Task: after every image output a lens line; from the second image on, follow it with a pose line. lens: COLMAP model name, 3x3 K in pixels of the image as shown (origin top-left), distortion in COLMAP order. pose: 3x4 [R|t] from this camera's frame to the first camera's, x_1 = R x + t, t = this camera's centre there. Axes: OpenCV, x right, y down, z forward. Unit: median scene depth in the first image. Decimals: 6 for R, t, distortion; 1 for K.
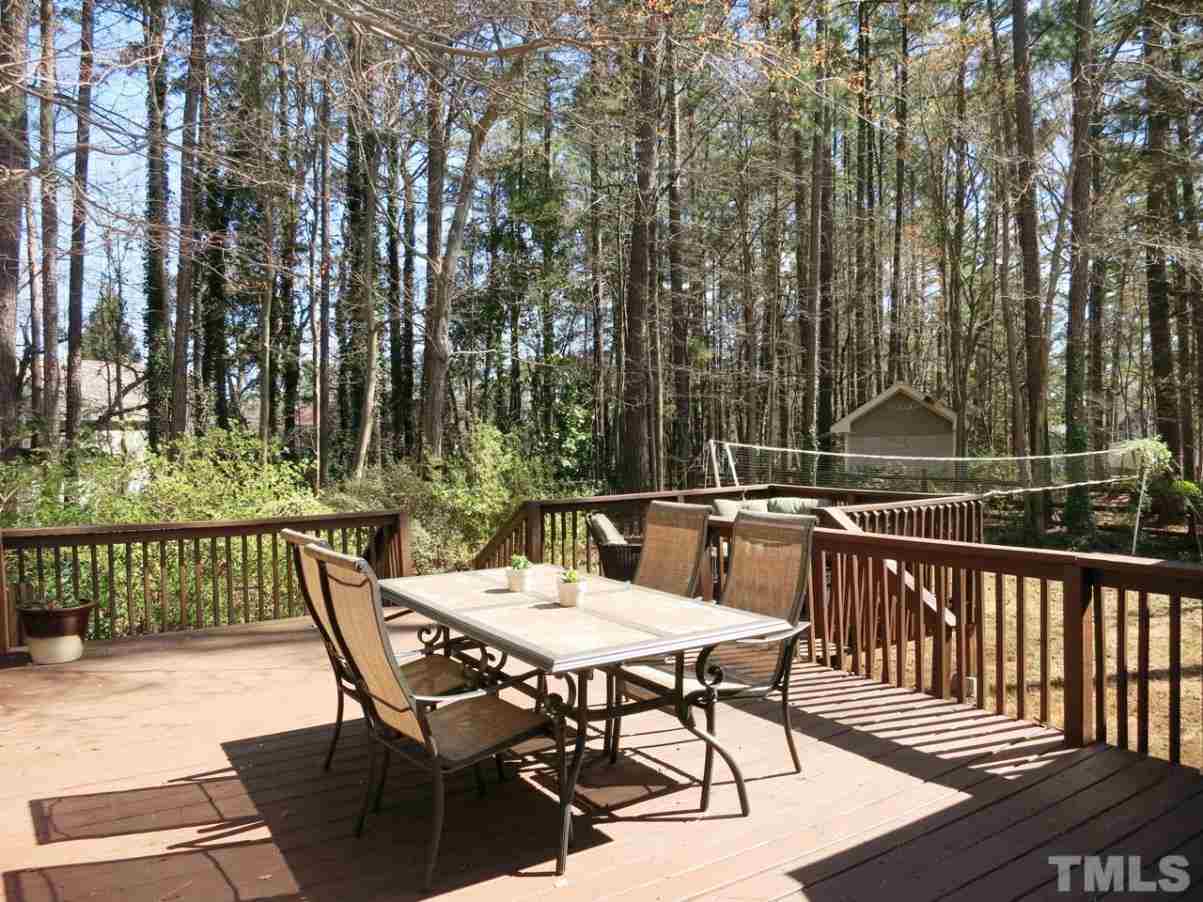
lens RADIAL K [[856.8, 0, 601.5], [0, 856.8, 451.0], [0, 0, 1]] dist [0.000068, -0.000367]
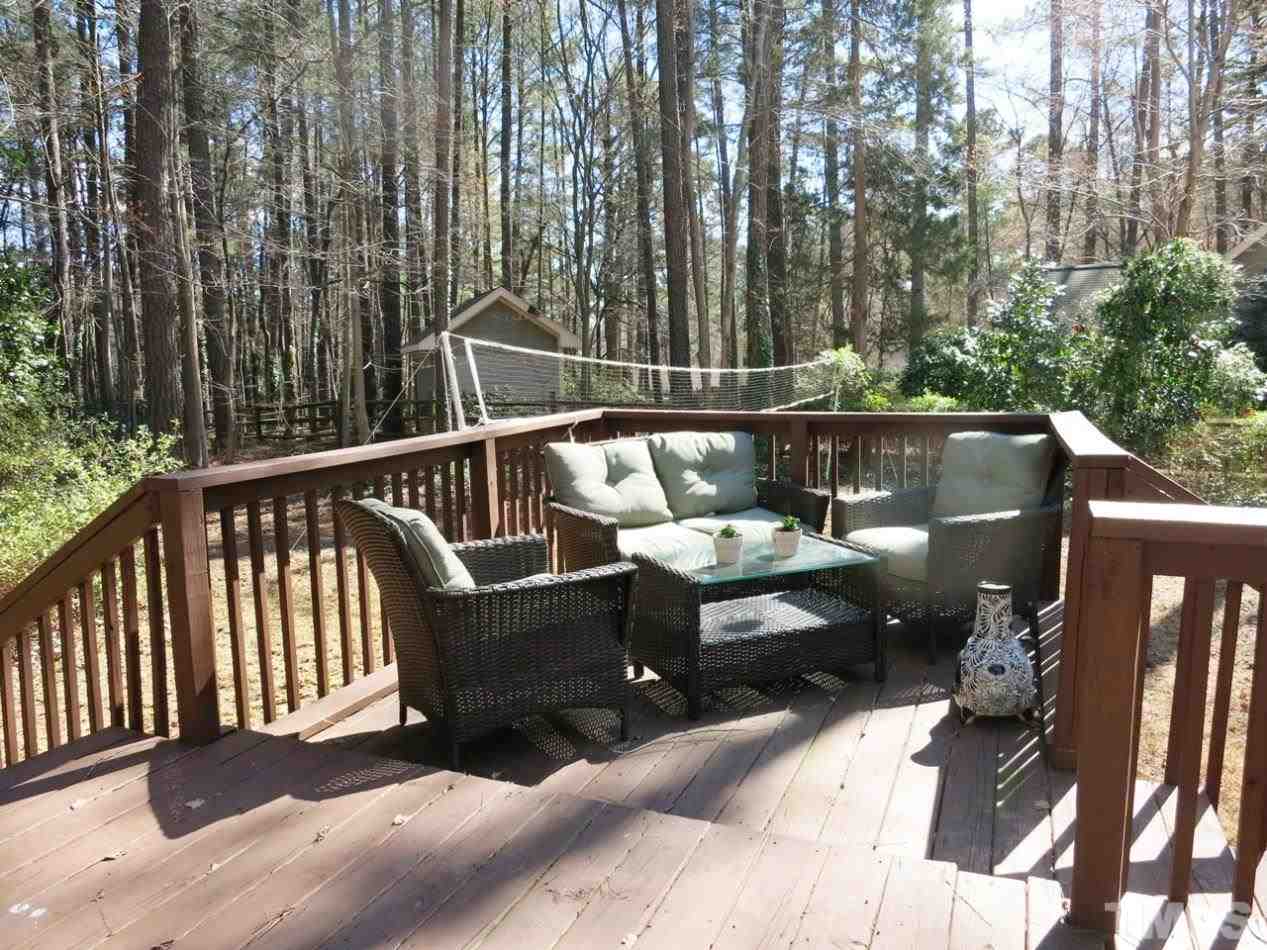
lens RADIAL K [[894.1, 0, 633.5], [0, 894.1, 475.0], [0, 0, 1]] dist [-0.043369, -0.001088]
pose [[0.828895, -0.071661, 0.554795, -0.066495], [0.012981, 0.993958, 0.108992, 0.012368], [-0.559253, -0.083141, 0.824817, 0.342296]]
